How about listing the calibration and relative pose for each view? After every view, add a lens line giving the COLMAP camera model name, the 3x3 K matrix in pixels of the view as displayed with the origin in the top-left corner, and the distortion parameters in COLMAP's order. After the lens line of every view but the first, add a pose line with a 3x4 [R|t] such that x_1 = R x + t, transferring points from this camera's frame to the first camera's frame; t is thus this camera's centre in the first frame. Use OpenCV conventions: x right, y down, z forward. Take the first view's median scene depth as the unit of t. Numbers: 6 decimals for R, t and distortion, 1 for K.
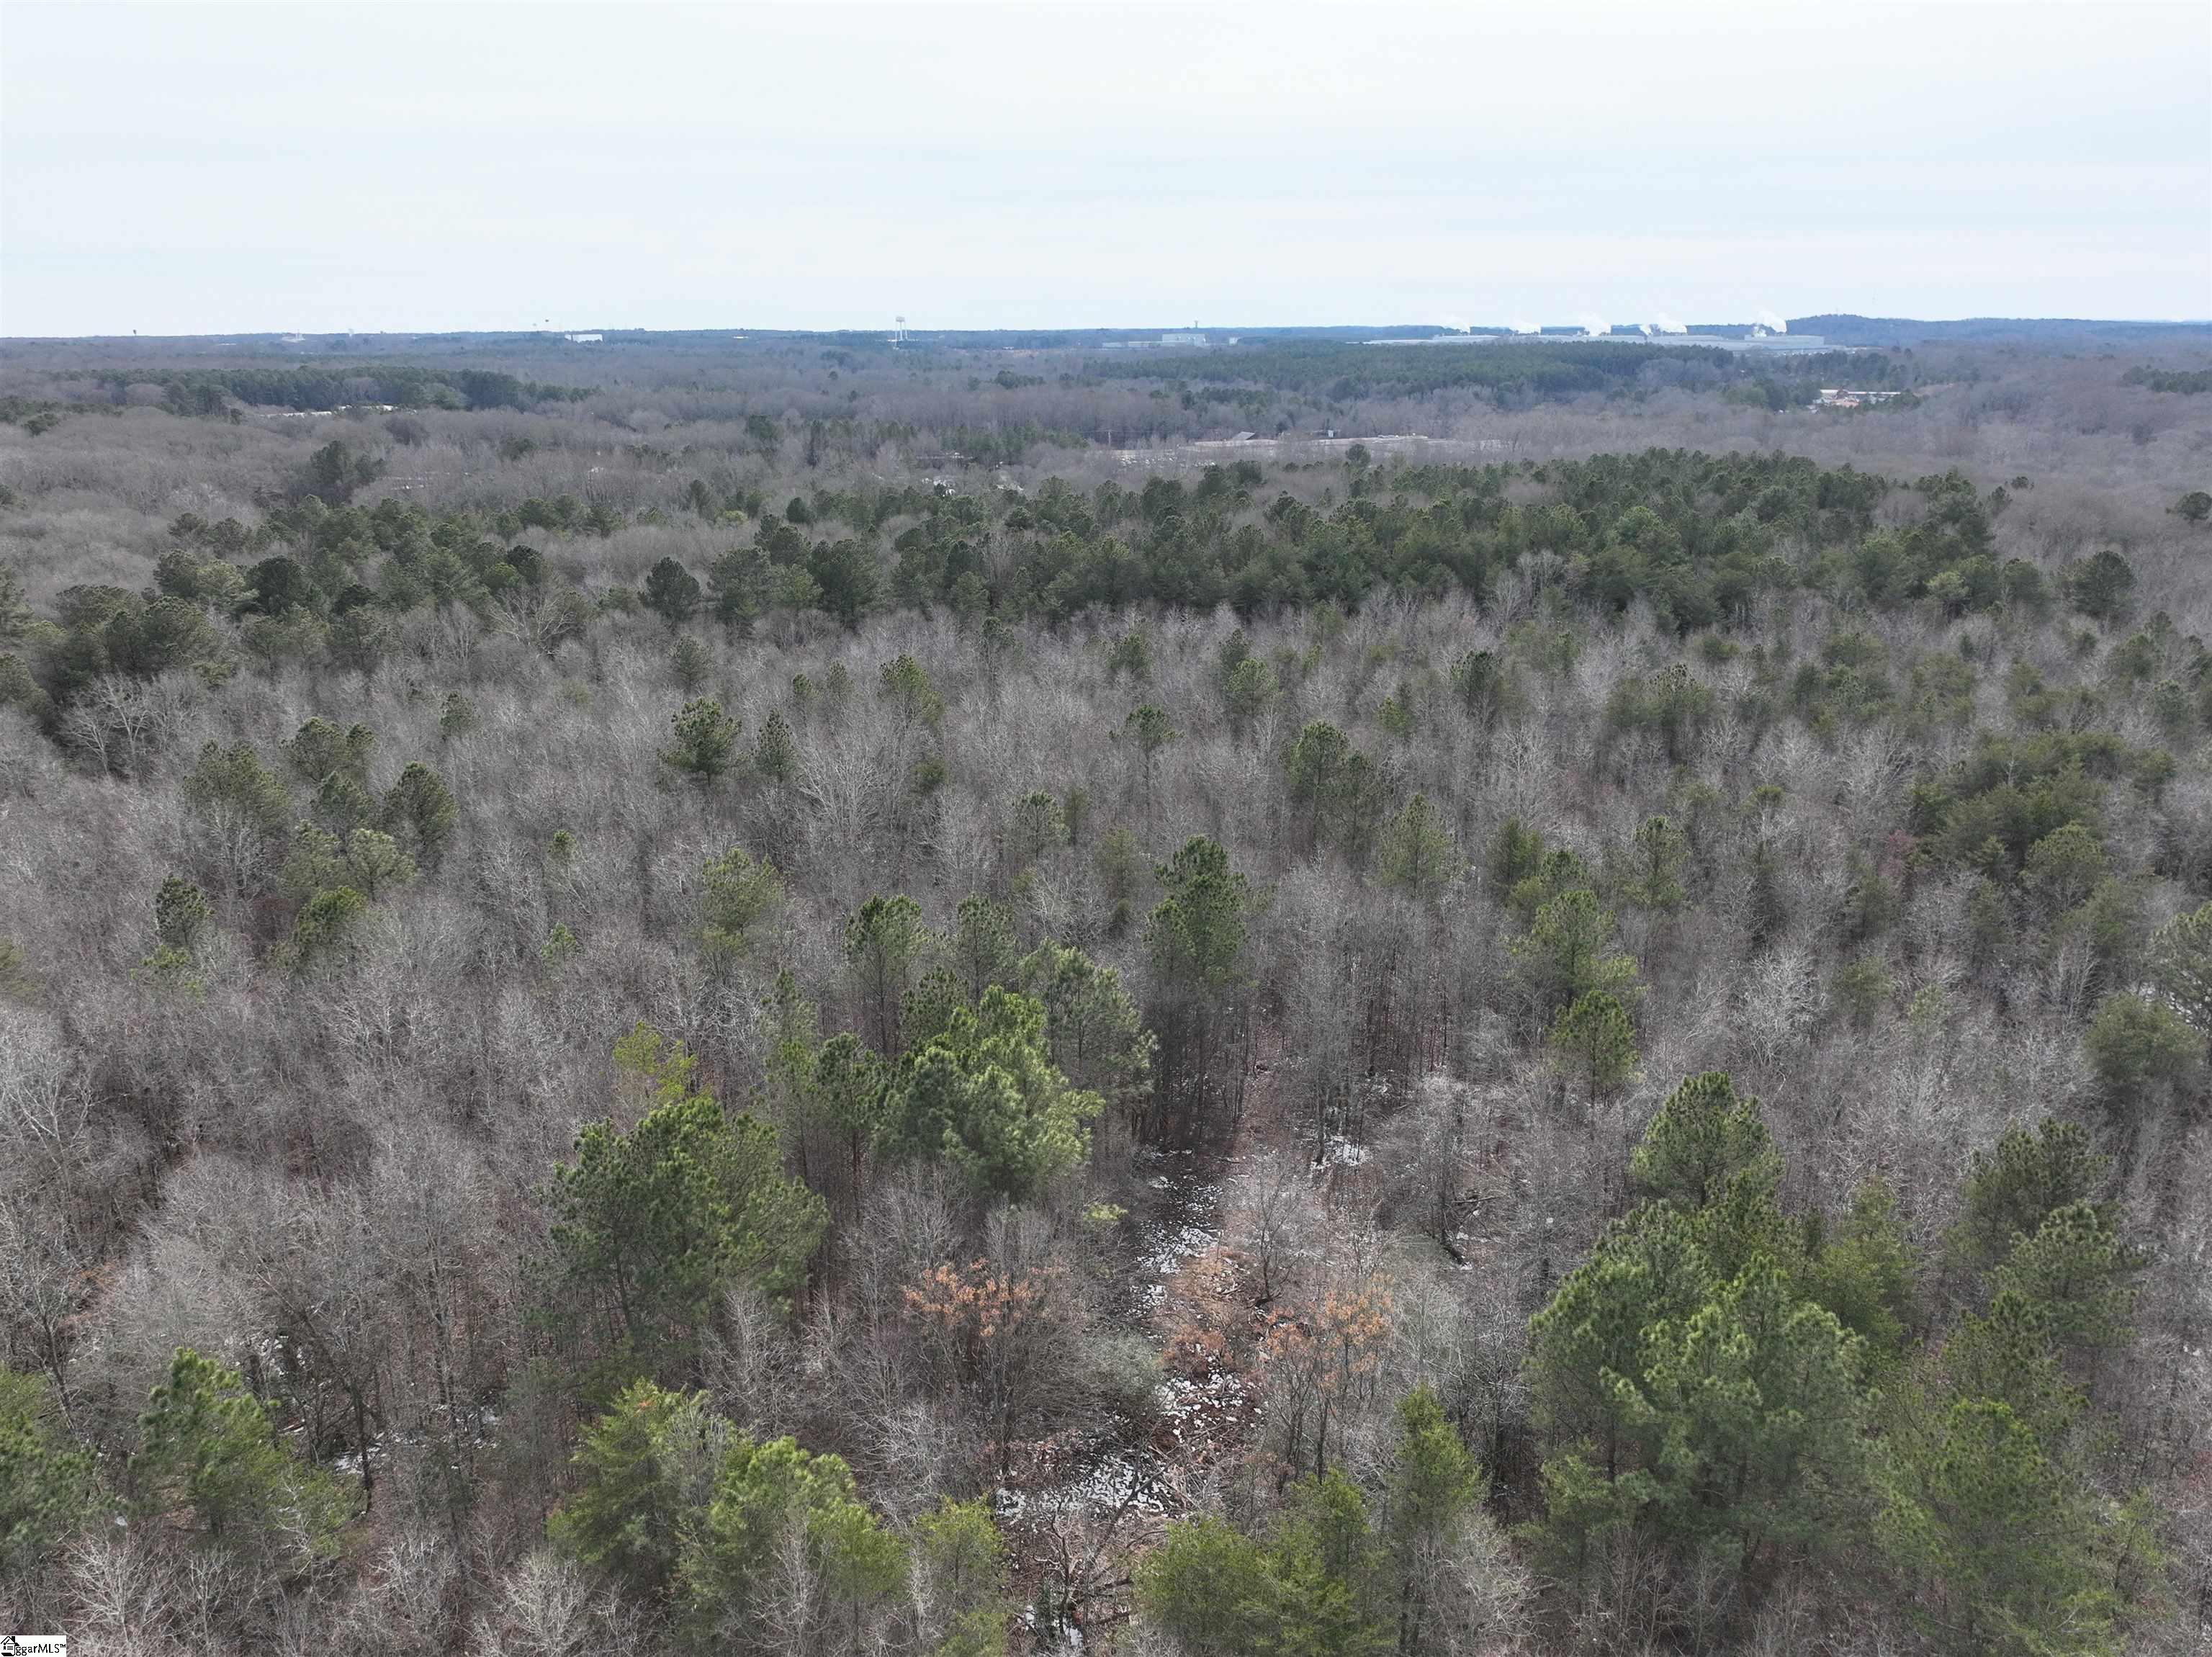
lens RADIAL K [[1574.2, 0, 1105.4], [0, 1574.2, 826.3], [0, 0, 1]] dist [-0.005378, -0.000459]
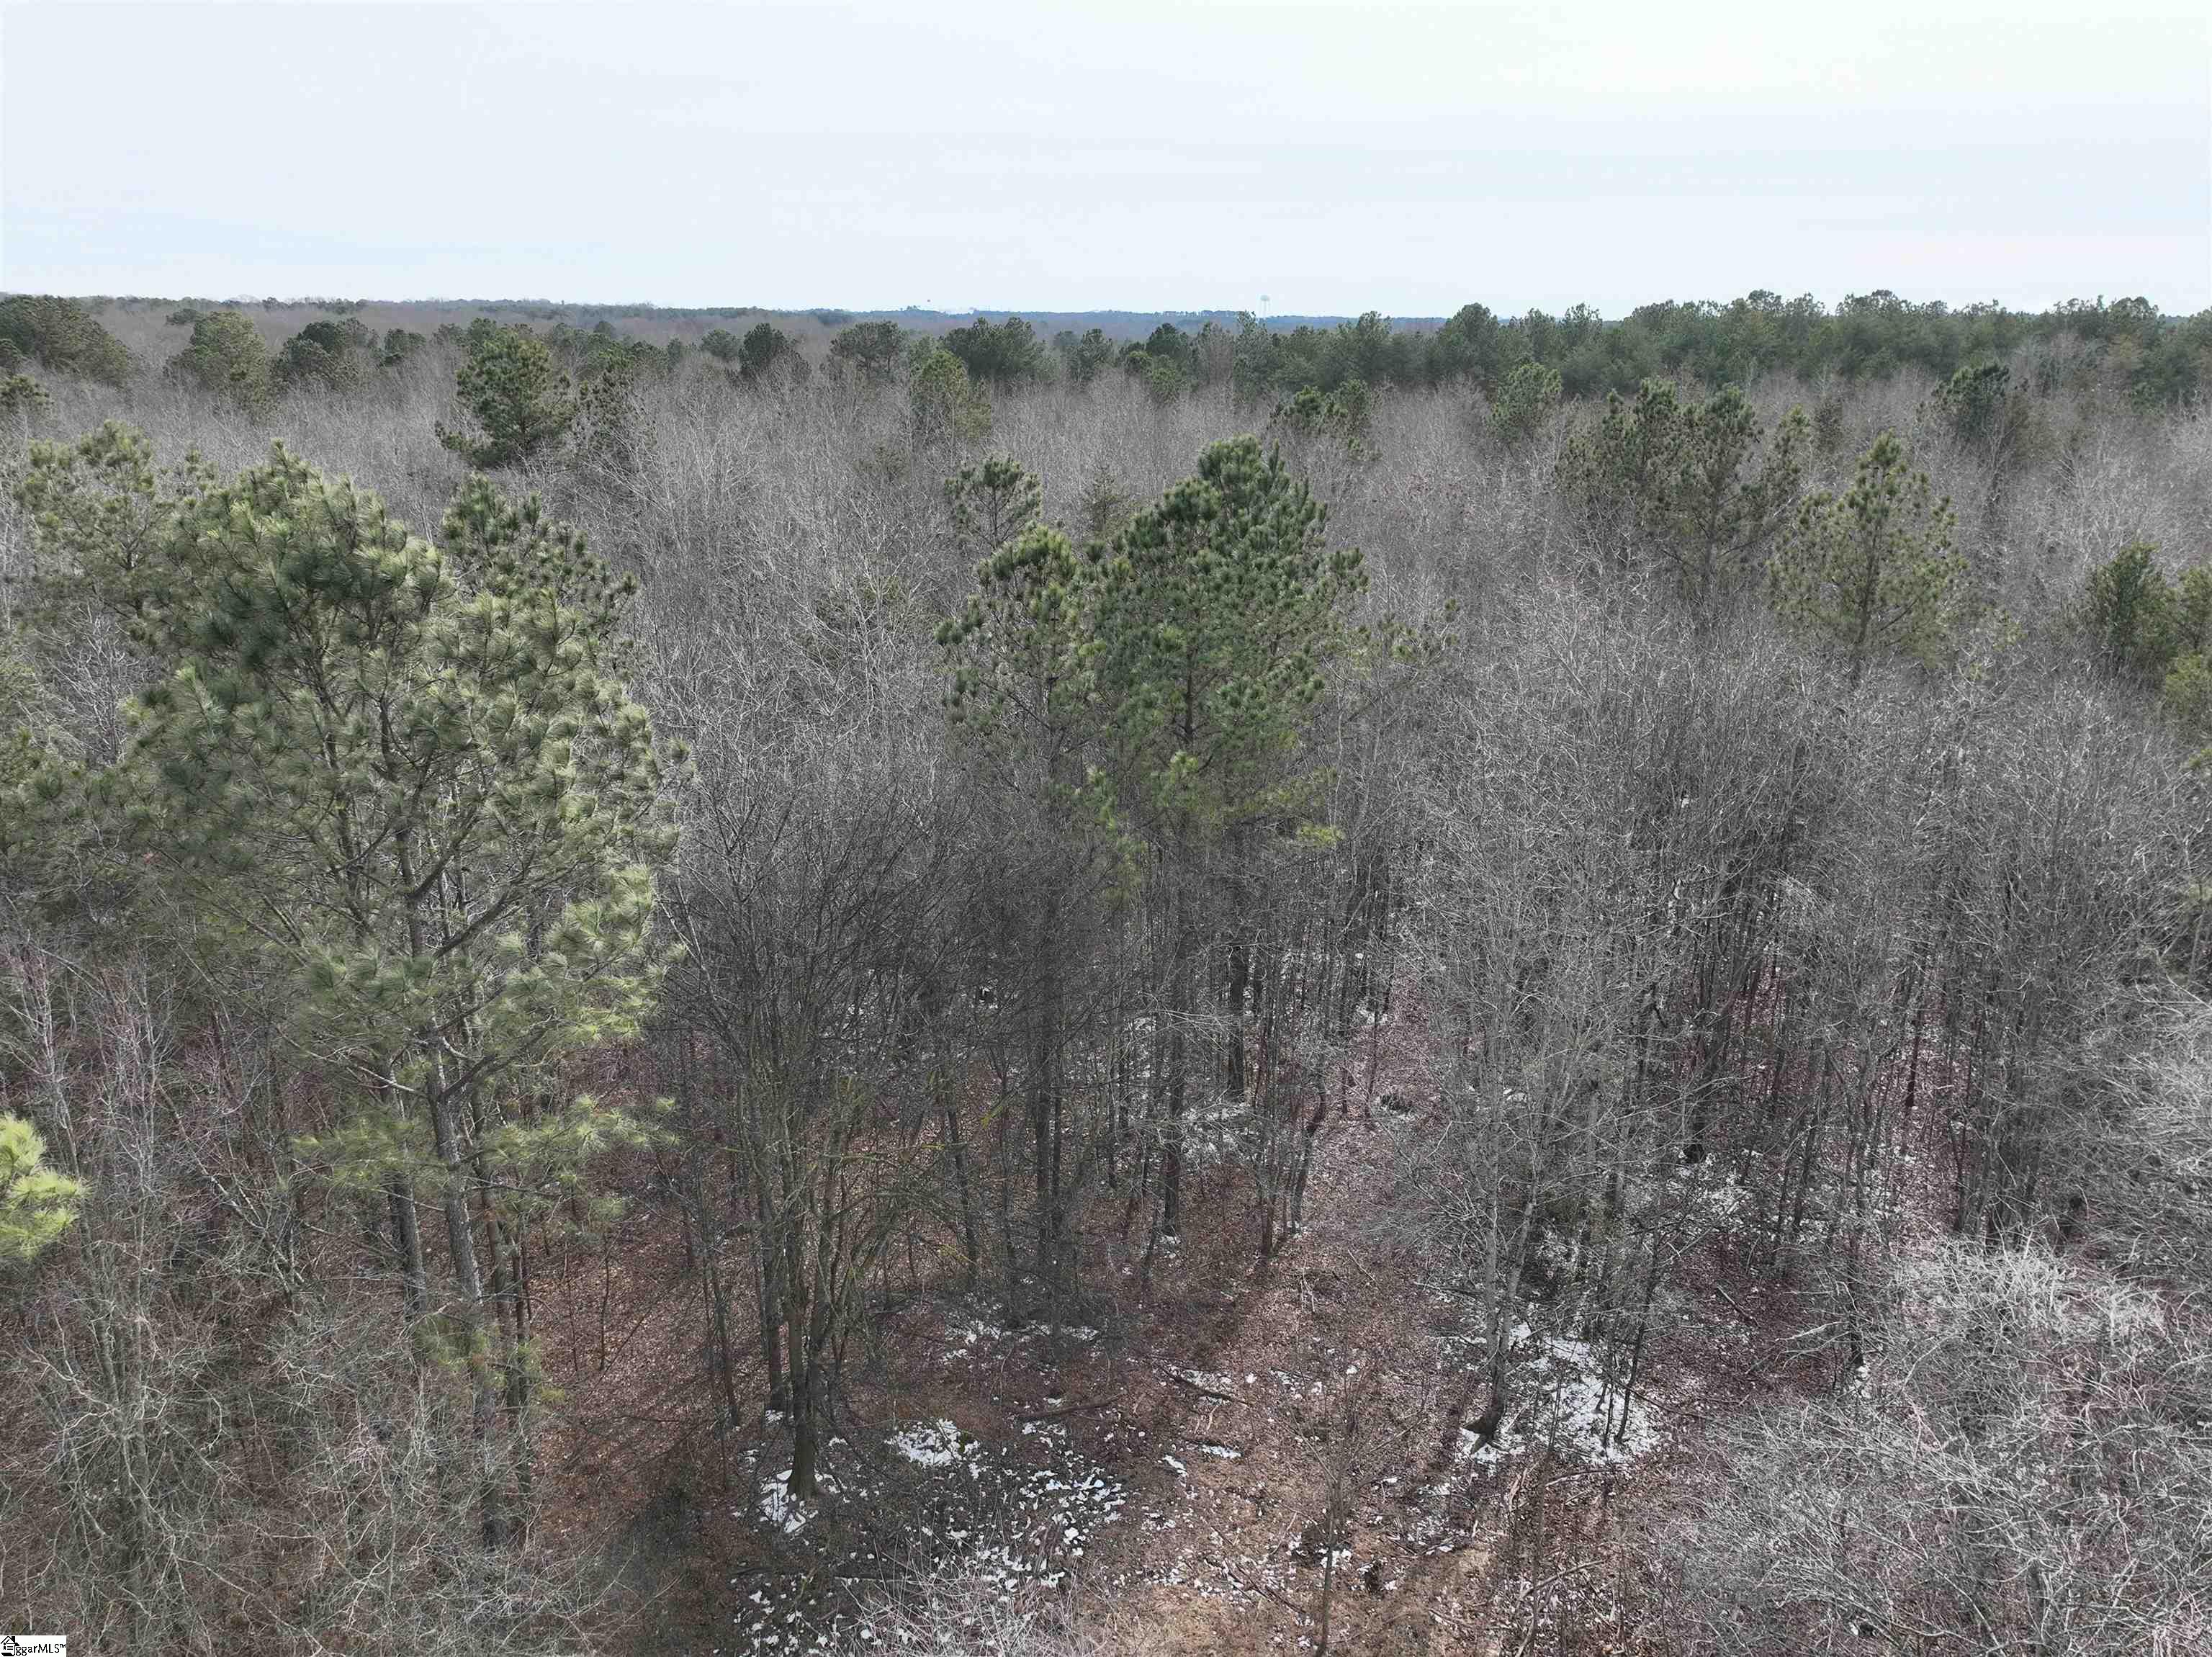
lens RADIAL K [[1574.2, 0, 1105.3], [0, 1574.2, 833.1], [0, 0, 1]] dist [-0.005378, -0.000459]
pose [[0.975002, 0.086689, -0.204590, 0.112191], [-0.084803, 0.996235, 0.017985, 0.094681], [0.205379, -0.000185, 0.978683, 0.663758]]
